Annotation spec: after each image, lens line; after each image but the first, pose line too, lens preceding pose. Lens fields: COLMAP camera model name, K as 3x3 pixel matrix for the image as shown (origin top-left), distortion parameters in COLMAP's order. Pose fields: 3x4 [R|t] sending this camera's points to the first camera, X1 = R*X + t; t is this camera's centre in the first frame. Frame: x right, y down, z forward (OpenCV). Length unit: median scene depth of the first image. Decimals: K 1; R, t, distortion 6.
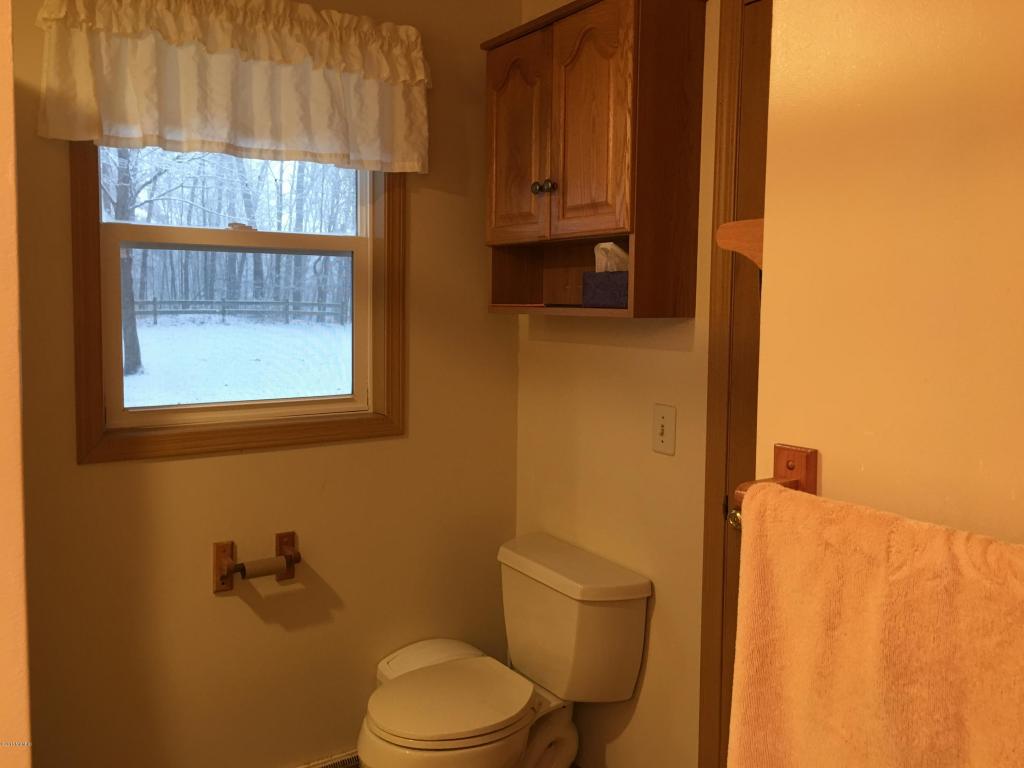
lens RADIAL K [[863.0, 0, 494.8], [0, 863.0, 357.2], [0, 0, 1]] dist [0.082754, -0.105691]
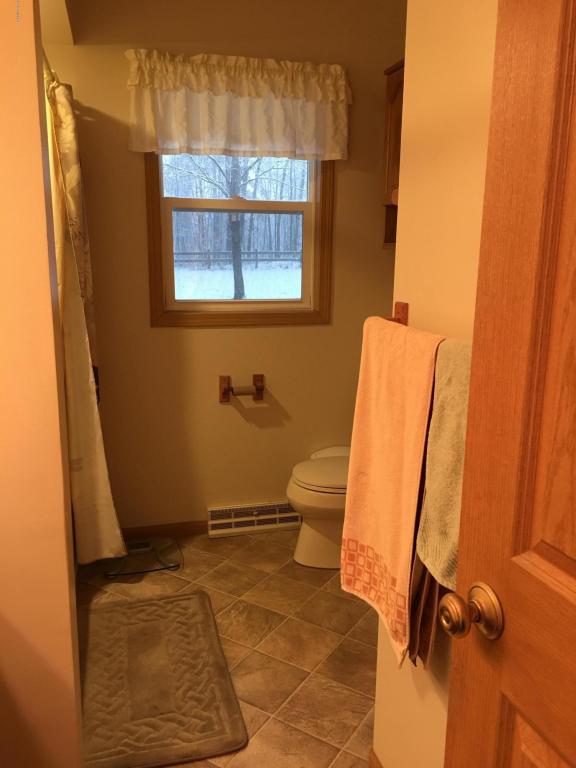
lens RADIAL K [[647.3, 0, 287.1], [0, 647.3, 388.6], [0, 0, 1]] dist [0.082754, -0.105691]
pose [[0.943870, 0.071618, -0.322460, 0.259857], [-0.025705, 0.989177, 0.144455, 0.038288], [0.329316, -0.128058, 0.935496, -0.244461]]
